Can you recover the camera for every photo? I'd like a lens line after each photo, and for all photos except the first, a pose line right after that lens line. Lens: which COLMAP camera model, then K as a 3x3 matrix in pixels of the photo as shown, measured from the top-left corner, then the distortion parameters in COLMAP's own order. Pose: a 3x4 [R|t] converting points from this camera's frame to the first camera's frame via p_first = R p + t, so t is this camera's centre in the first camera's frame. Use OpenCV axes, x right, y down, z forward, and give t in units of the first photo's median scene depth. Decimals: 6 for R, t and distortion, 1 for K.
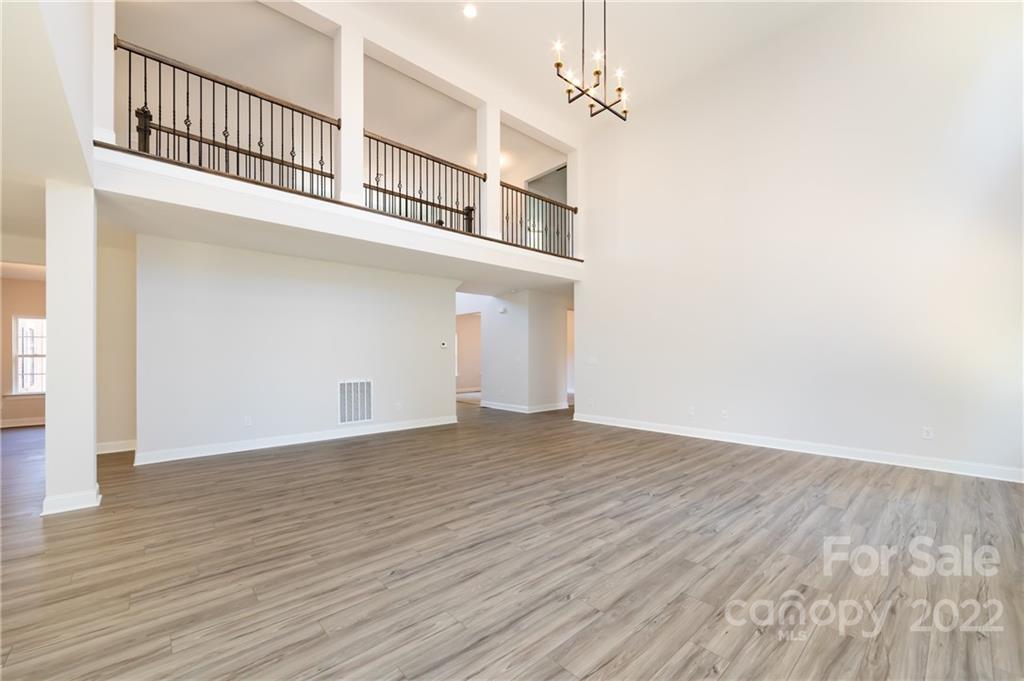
lens RADIAL K [[408.8, 0, 505.9], [0, 408.8, 353.6], [0, 0, 1]] dist [0.007648, -0.000323]
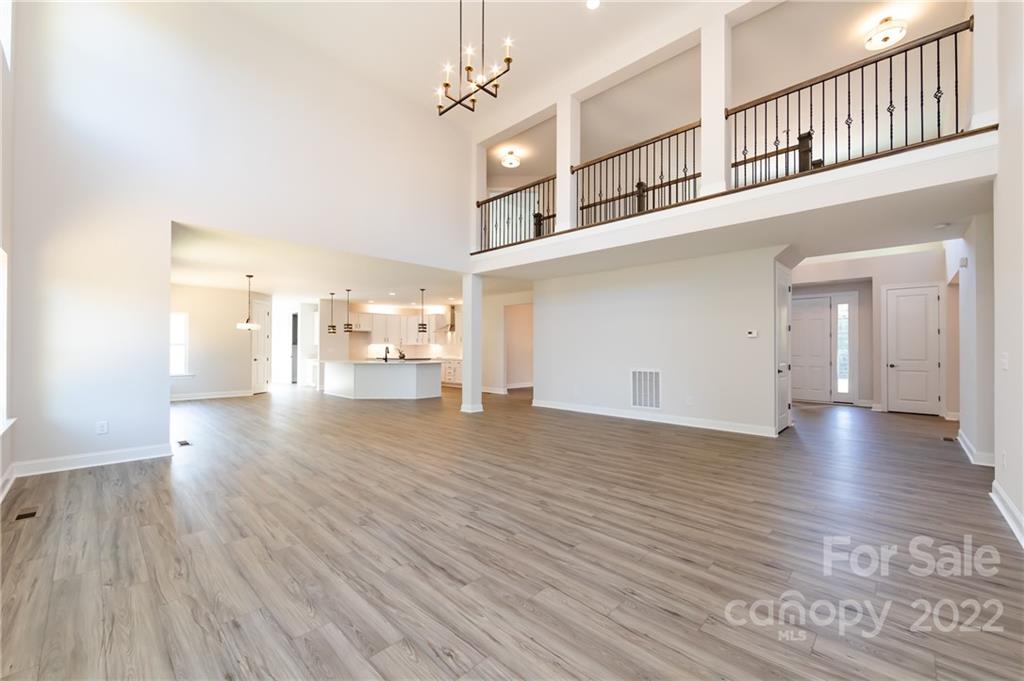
lens RADIAL K [[400.7, 0, 525.8], [0, 400.7, 339.7], [0, 0, 1]] dist [-0.003389, -0.000072]
pose [[0.098767, -0.018454, -0.994939, 1.149950], [0.001942, 0.999830, -0.018351, 0.006896], [0.995109, -0.000120, 0.098786, 0.988223]]
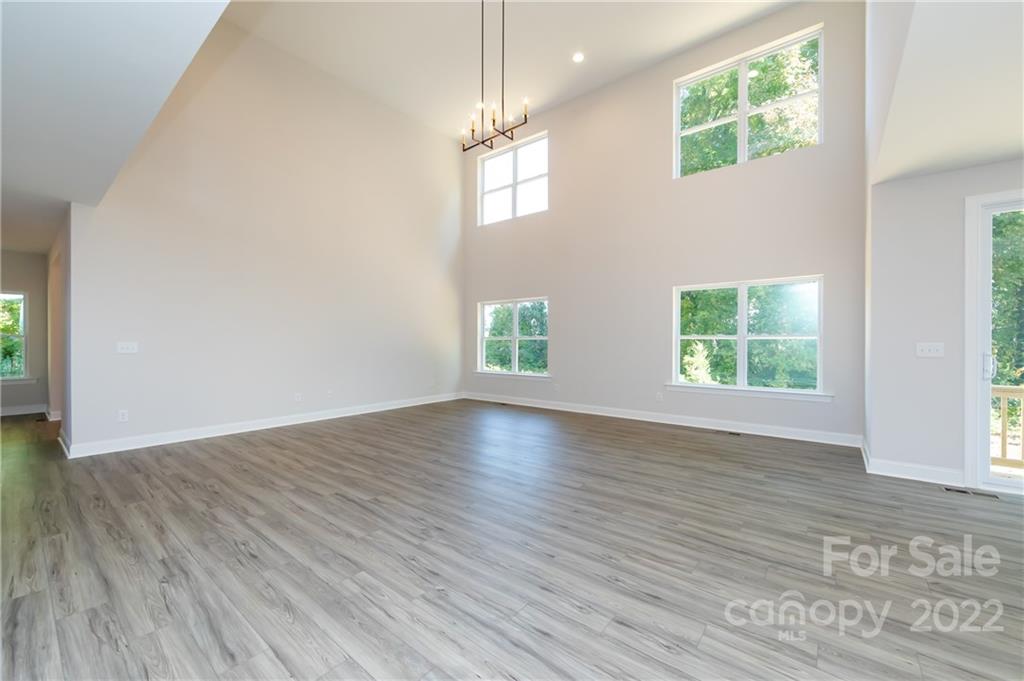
lens RADIAL K [[397.9, 0, 520.3], [0, 397.9, 348.0], [0, 0, 1]] dist [0.002398, 0.000294]
pose [[-0.178082, -0.010657, 0.983958, -0.965288], [-0.005608, 0.999936, 0.009815, 0.015742], [-0.984000, -0.003770, -0.178131, 1.080872]]
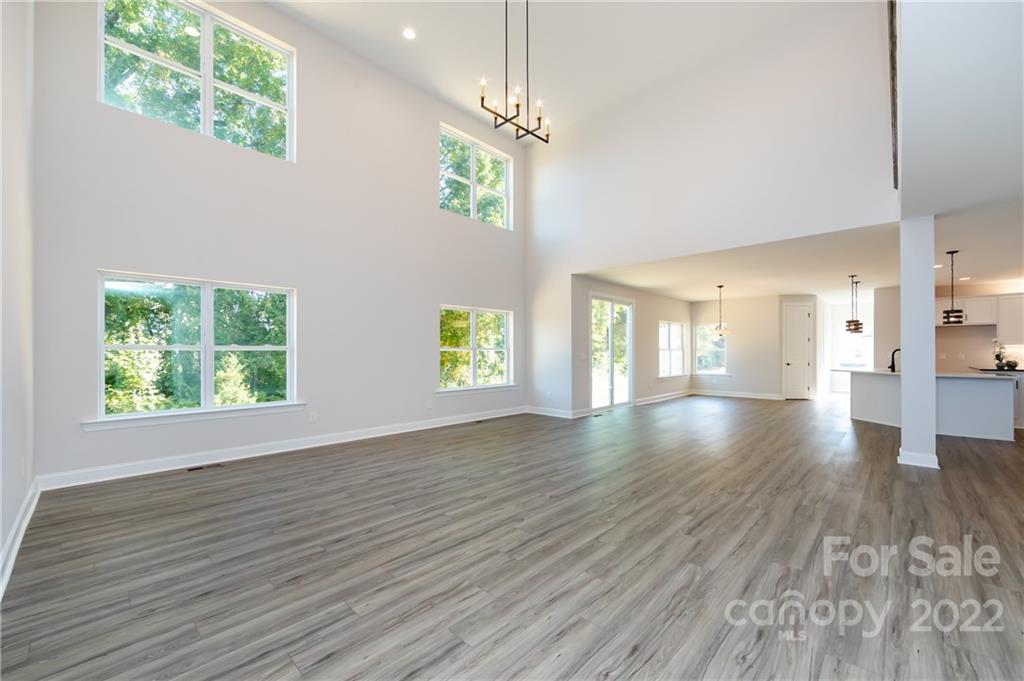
lens RADIAL K [[408.8, 0, 505.9], [0, 408.8, 353.6], [0, 0, 1]] dist [0.007648, -0.000323]
pose [[-0.996978, 0.007980, -0.077270, 0.323293], [0.008308, 0.999958, -0.003926, 0.016087], [0.077235, -0.004556, -0.997002, 2.025804]]
